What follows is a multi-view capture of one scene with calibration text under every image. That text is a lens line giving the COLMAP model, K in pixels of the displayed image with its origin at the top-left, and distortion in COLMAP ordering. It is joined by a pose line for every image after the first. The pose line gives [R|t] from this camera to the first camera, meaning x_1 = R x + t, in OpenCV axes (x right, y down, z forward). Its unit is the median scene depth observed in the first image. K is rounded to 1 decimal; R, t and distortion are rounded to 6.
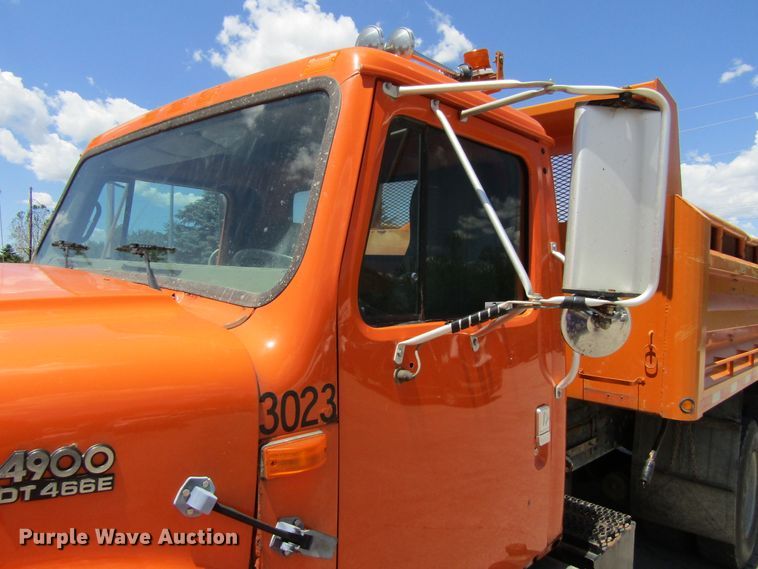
lens RADIAL K [[557.6, 0, 379.0], [0, 557.6, 284.5], [0, 0, 1]] dist [-0.000835, 0.002885]
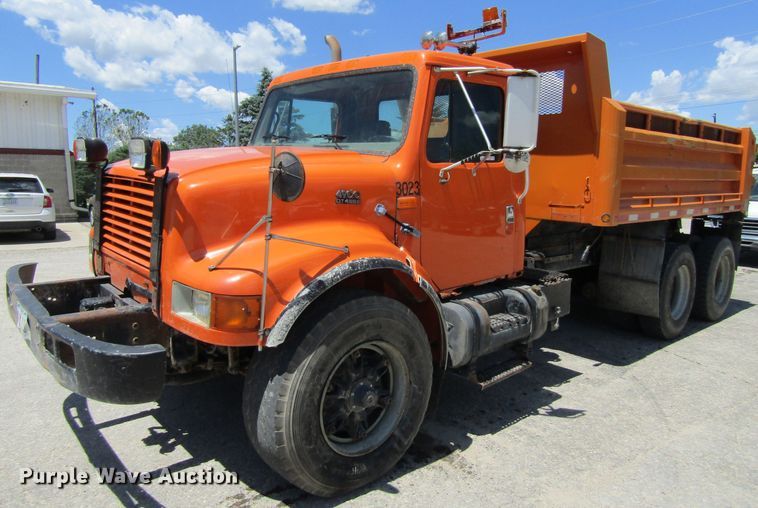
lens RADIAL K [[534.6, 0, 381.9], [0, 534.6, 244.3], [0, 0, 1]] dist [-0.000325, -0.000294]
pose [[0.996011, -0.014443, -0.088056, -0.025906], [0.025929, 0.991079, 0.130730, 0.113452], [0.085382, -0.132492, 0.987500, -1.506599]]
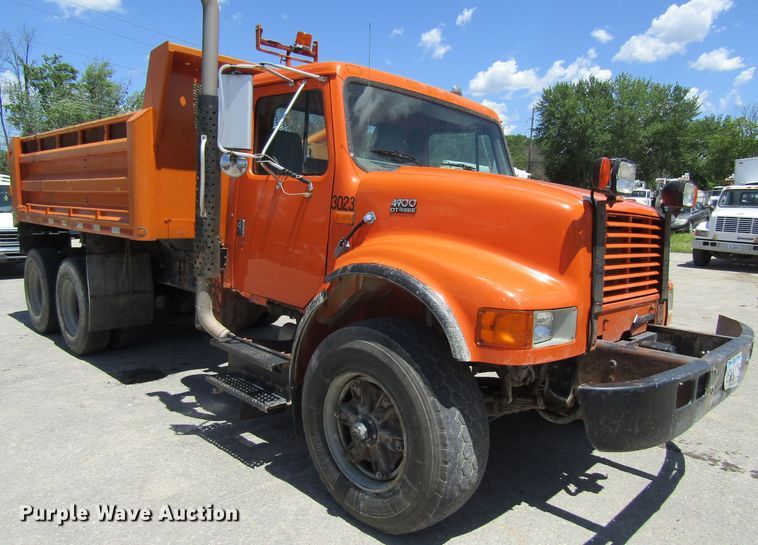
lens RADIAL K [[549.1, 0, 379.0], [0, 549.1, 272.5], [0, 0, 1]] dist [-0.001127, 0.000455]
pose [[0.013502, -0.168258, 0.985651, -3.603791], [-0.035057, 0.985055, 0.168636, -0.003530], [-0.999294, -0.036831, 0.007401, 1.727529]]
